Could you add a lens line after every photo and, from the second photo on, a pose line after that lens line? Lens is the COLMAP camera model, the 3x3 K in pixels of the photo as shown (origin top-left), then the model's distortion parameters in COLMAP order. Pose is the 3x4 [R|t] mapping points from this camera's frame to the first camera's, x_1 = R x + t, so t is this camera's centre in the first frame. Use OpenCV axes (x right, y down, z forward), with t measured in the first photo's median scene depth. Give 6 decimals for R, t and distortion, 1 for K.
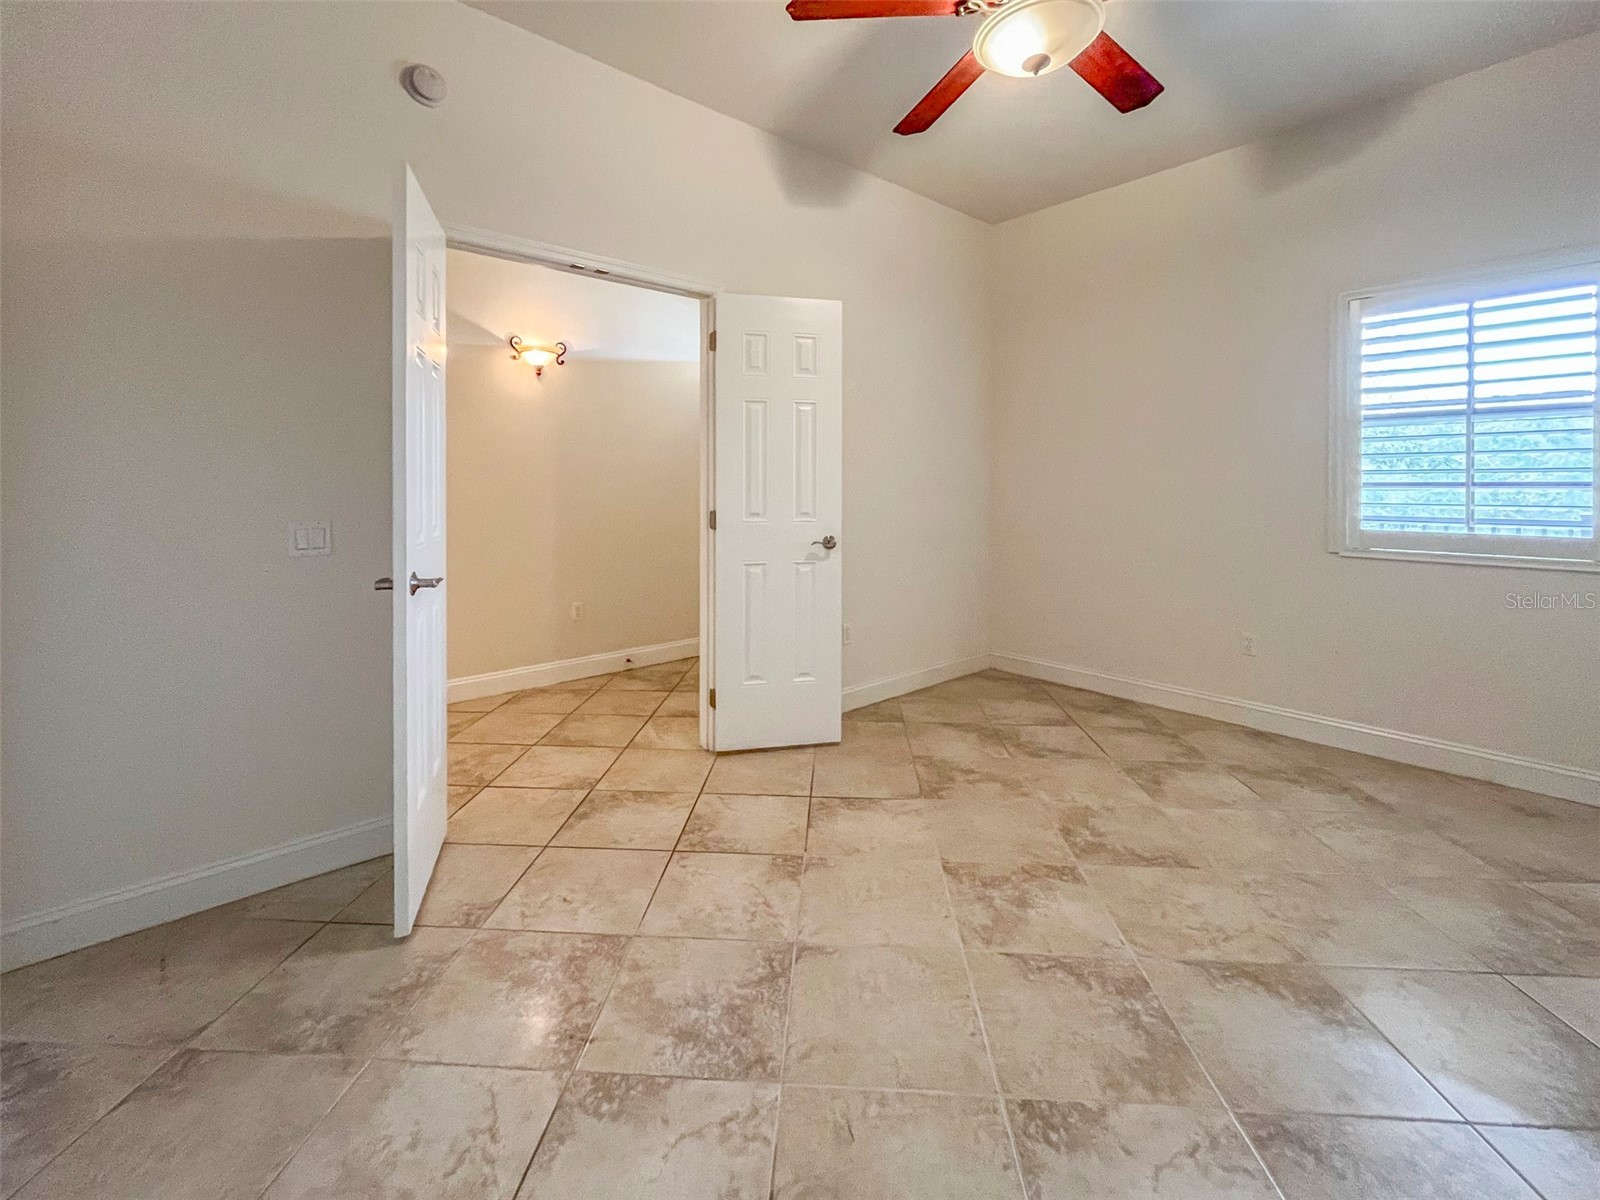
lens RADIAL K [[689.3, 0, 791.1], [0, 689.3, 561.1], [0, 0, 1]] dist [0.001269, -0.000187]
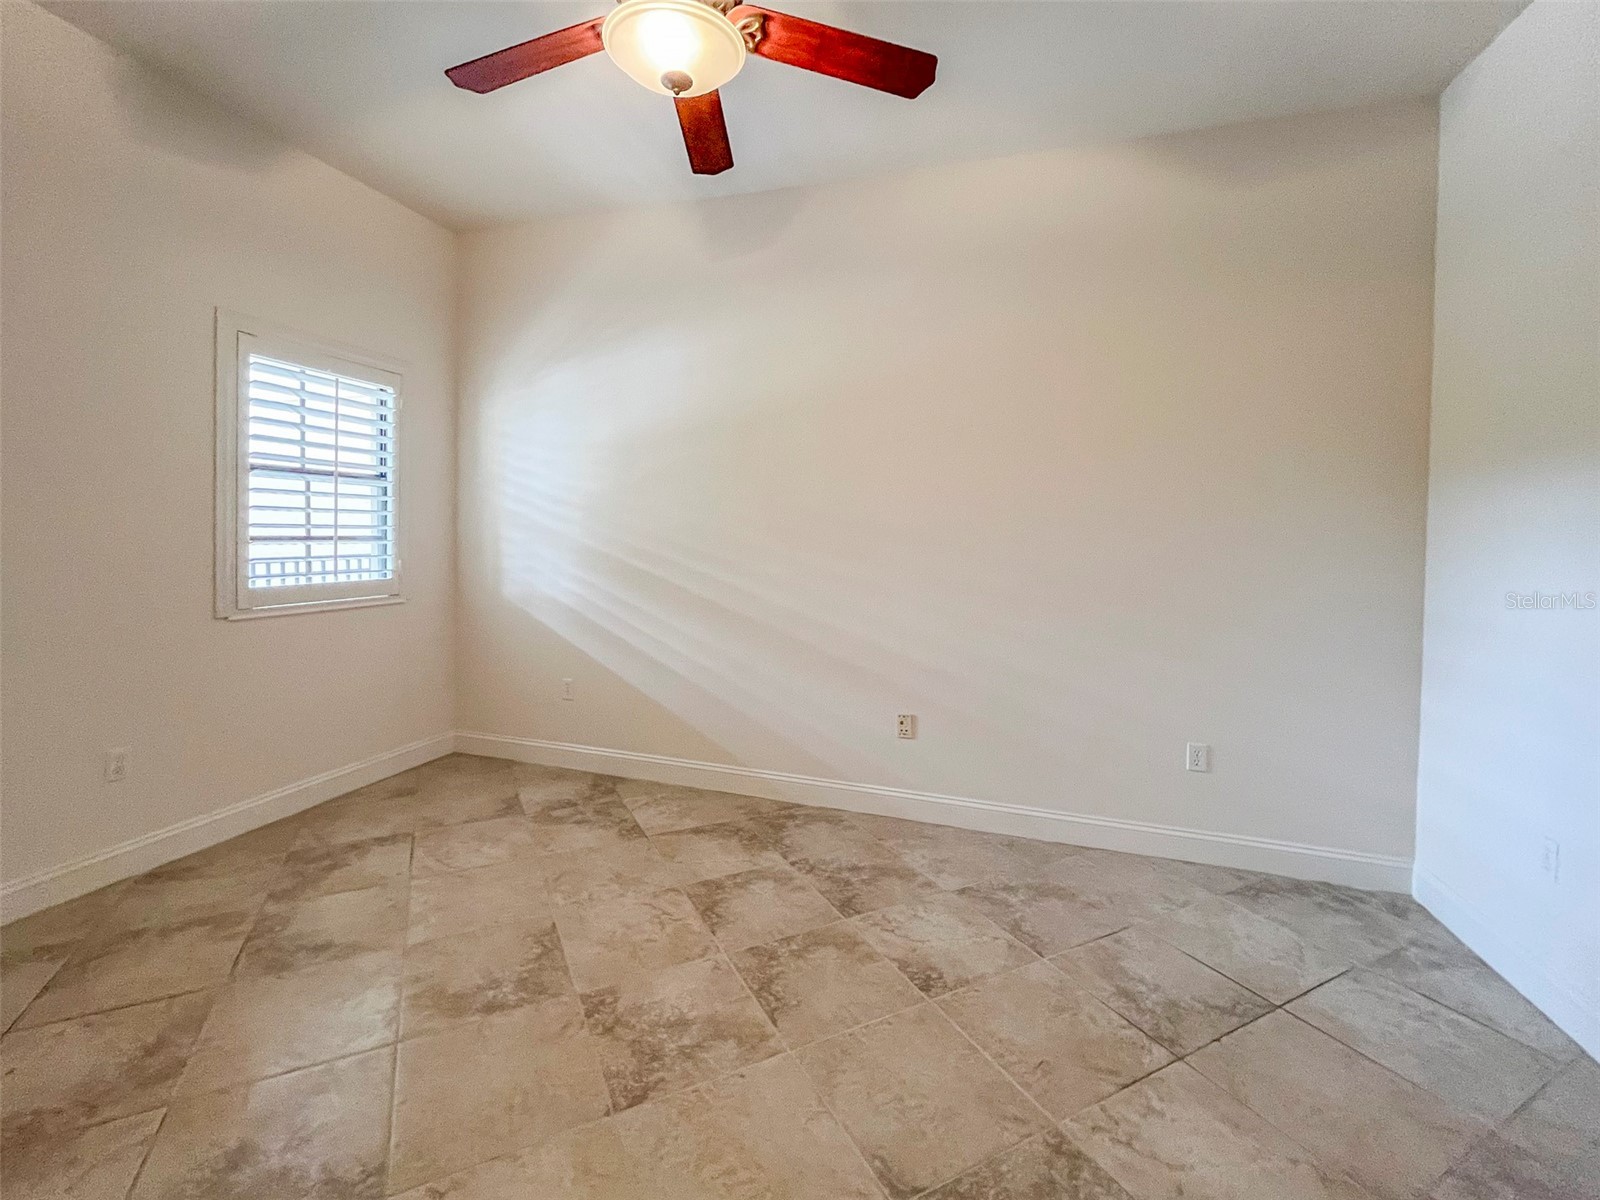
lens RADIAL K [[689.3, 0, 791.1], [0, 689.3, 561.1], [0, 0, 1]] dist [0.001269, -0.000187]
pose [[-0.520080, -0.049485, 0.852683, -0.445671], [0.070764, 0.992392, 0.100753, -0.168624], [-0.851181, 0.112739, -0.512621, 1.194196]]
